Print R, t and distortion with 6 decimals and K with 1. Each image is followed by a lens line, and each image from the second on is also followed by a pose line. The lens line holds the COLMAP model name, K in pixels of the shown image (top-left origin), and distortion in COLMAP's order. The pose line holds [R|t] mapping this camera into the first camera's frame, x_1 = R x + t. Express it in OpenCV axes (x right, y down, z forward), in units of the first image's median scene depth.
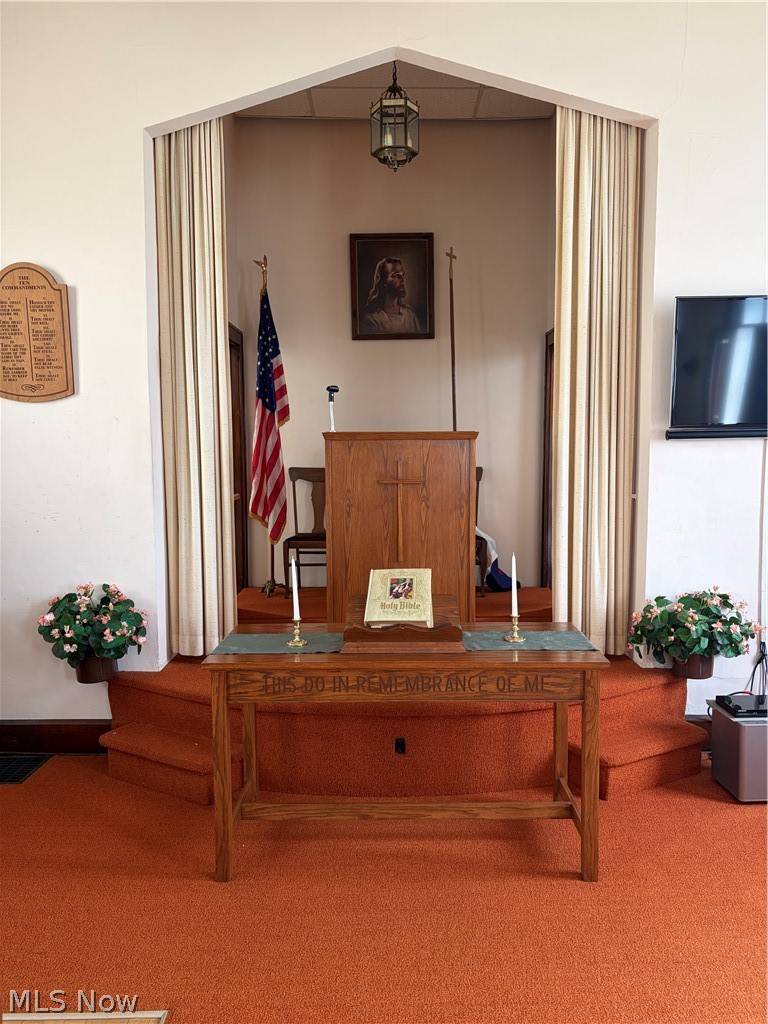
lens RADIAL K [[784.6, 0, 385.7], [0, 784.6, 518.6], [0, 0, 1]] dist [0.051242, -0.038542]
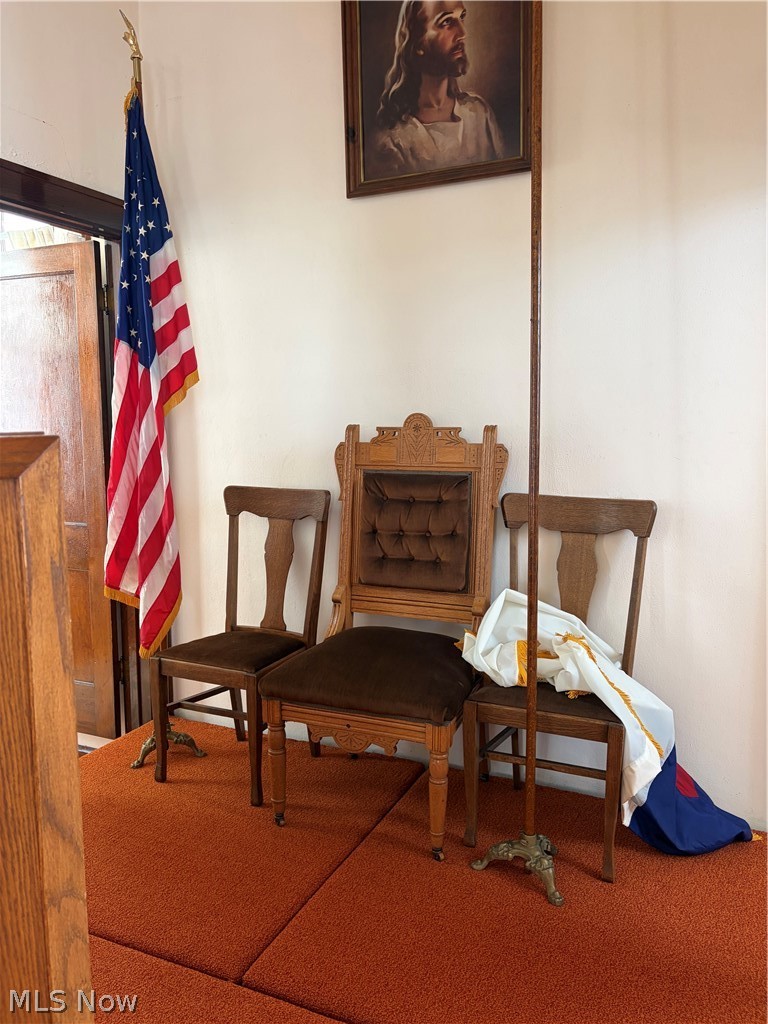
lens RADIAL K [[784.6, 0, 379.6], [0, 784.6, 510.6], [0, 0, 1]] dist [0.051242, -0.038542]
pose [[0.910172, 0.043701, -0.411919, 0.289507], [-0.032879, 0.998904, 0.033326, -0.125600], [0.412924, -0.016789, 0.910611, 1.090683]]
